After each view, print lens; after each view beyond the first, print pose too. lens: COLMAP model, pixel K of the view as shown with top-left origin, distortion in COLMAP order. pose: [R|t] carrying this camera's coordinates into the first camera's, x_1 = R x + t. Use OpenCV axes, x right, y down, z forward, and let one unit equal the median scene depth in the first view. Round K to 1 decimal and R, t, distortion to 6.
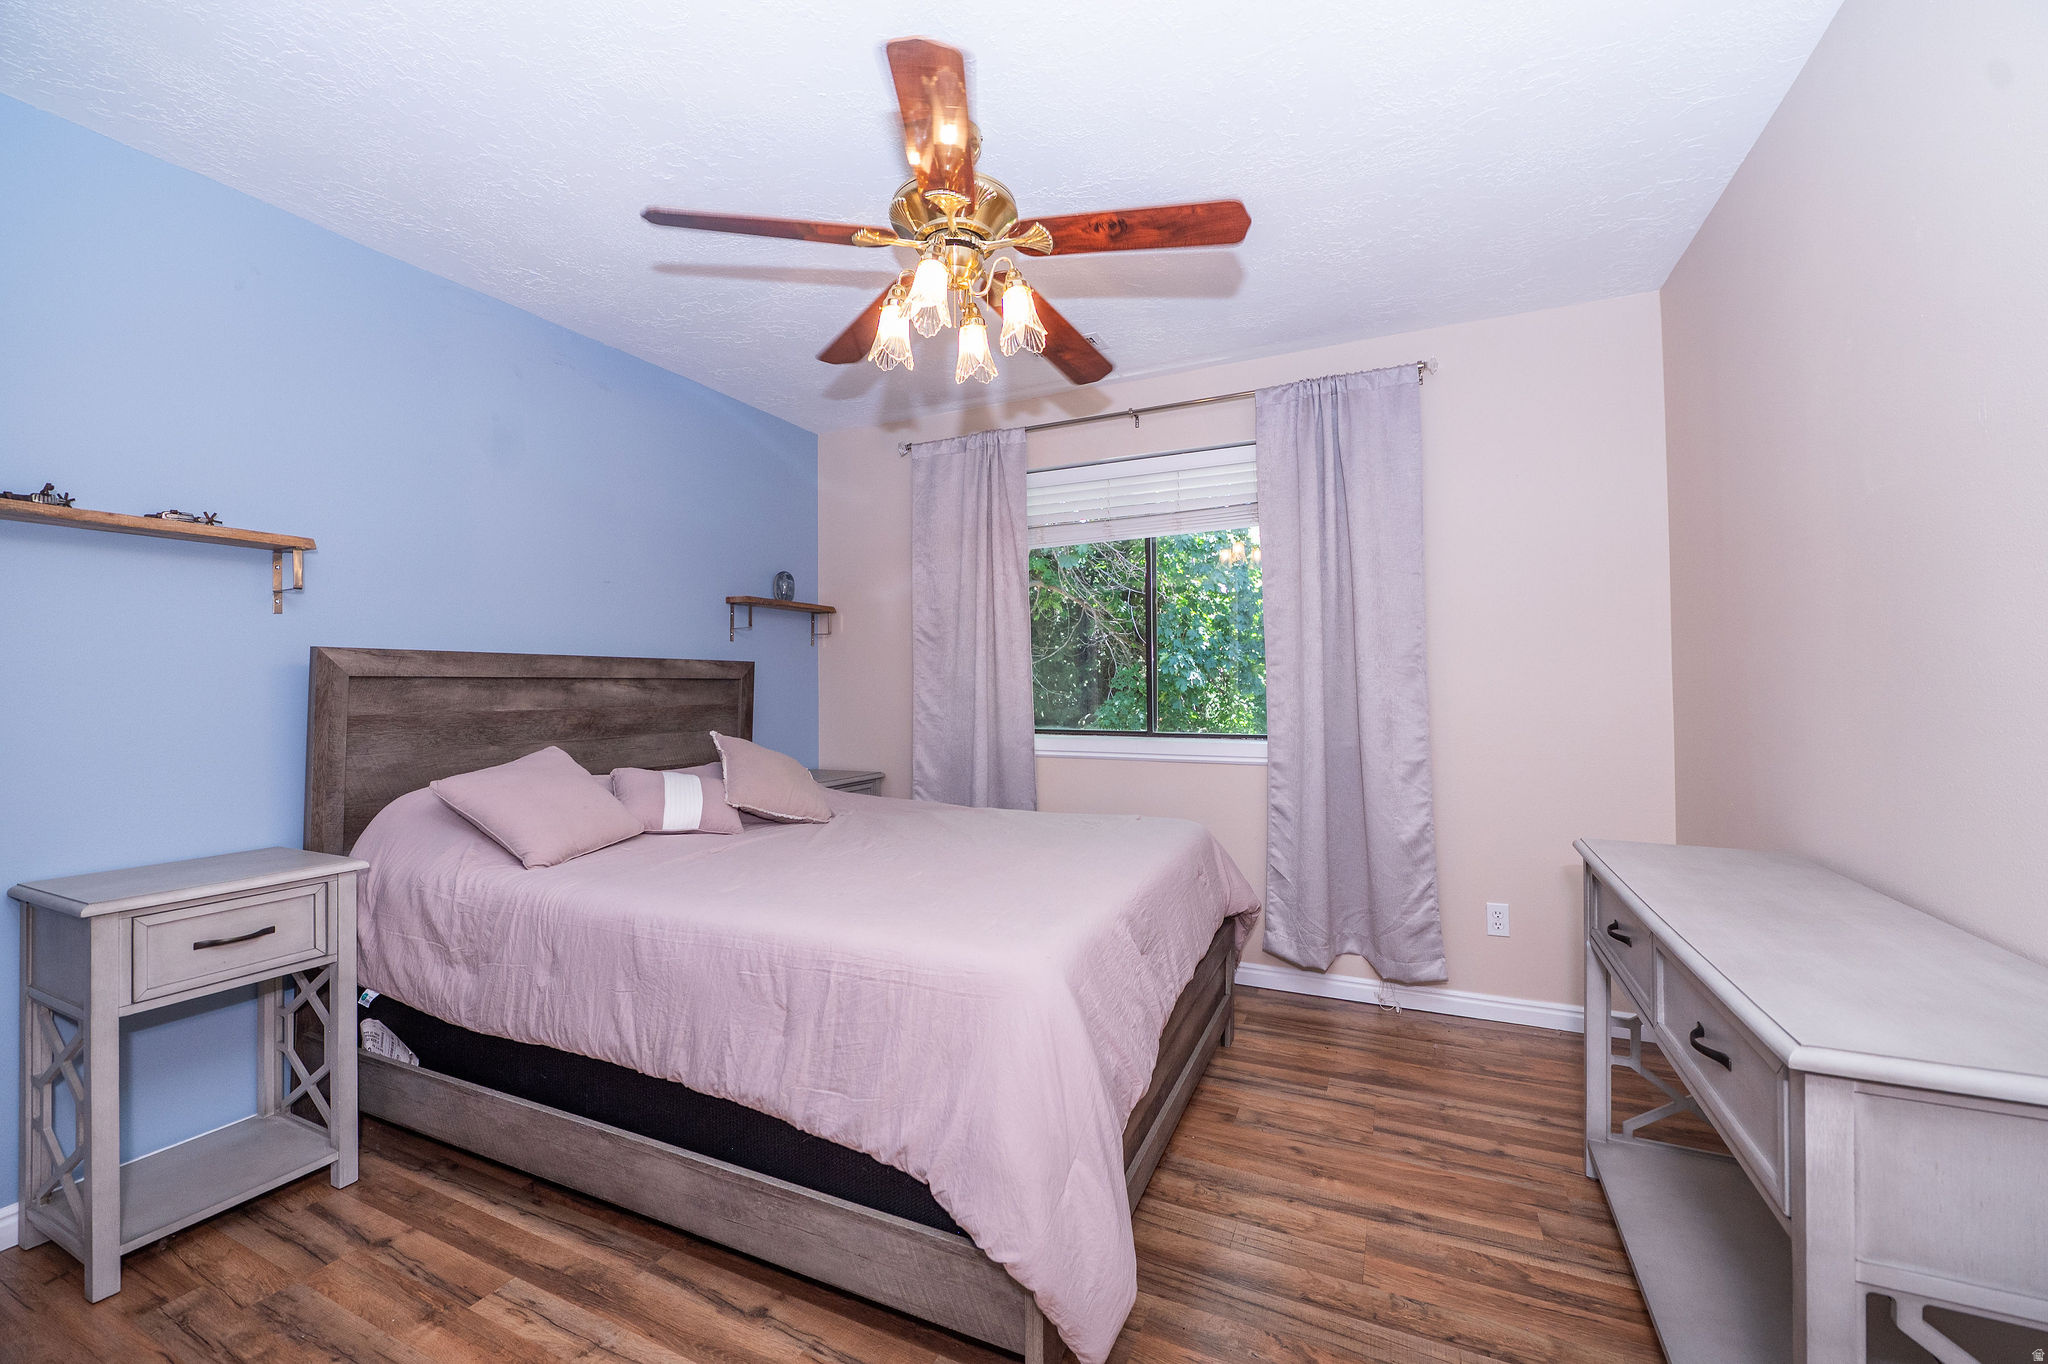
lens RADIAL K [[816.1, 0, 1028.1], [0, 816.1, 675.8], [0, 0, 1]] dist [-0.007626, -0.001591]
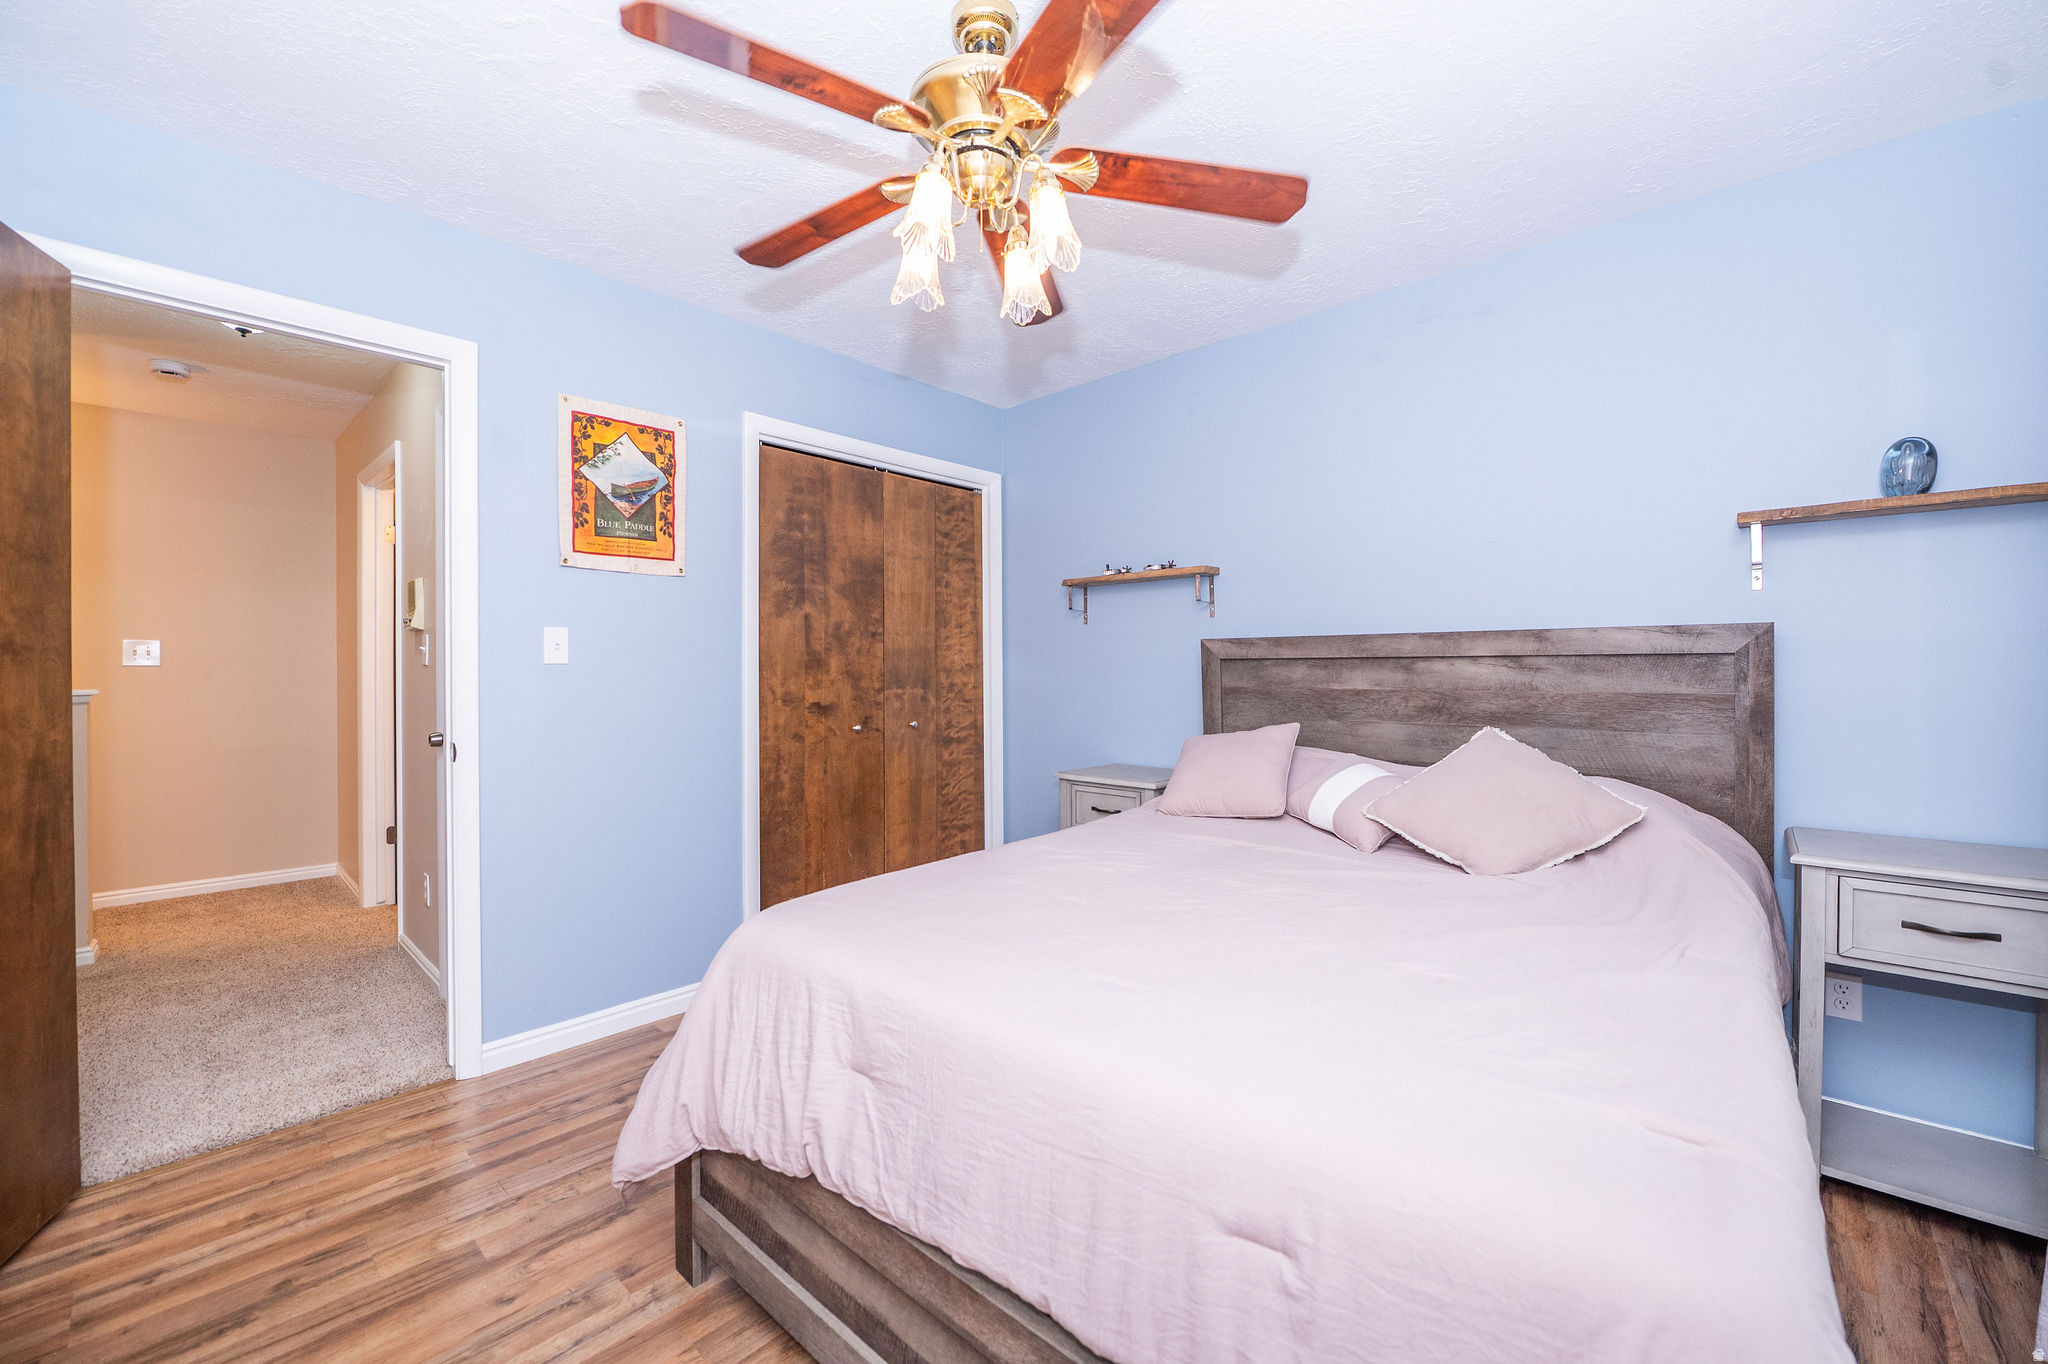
lens RADIAL K [[816.1, 0, 1025.8], [0, 816.1, 675.4], [0, 0, 1]] dist [-0.007626, -0.001591]
pose [[-0.301707, 0.002166, -0.953398, 0.494942], [0.008539, 0.999963, -0.000430, 0.021698], [0.953362, -0.008271, -0.301715, 0.906220]]
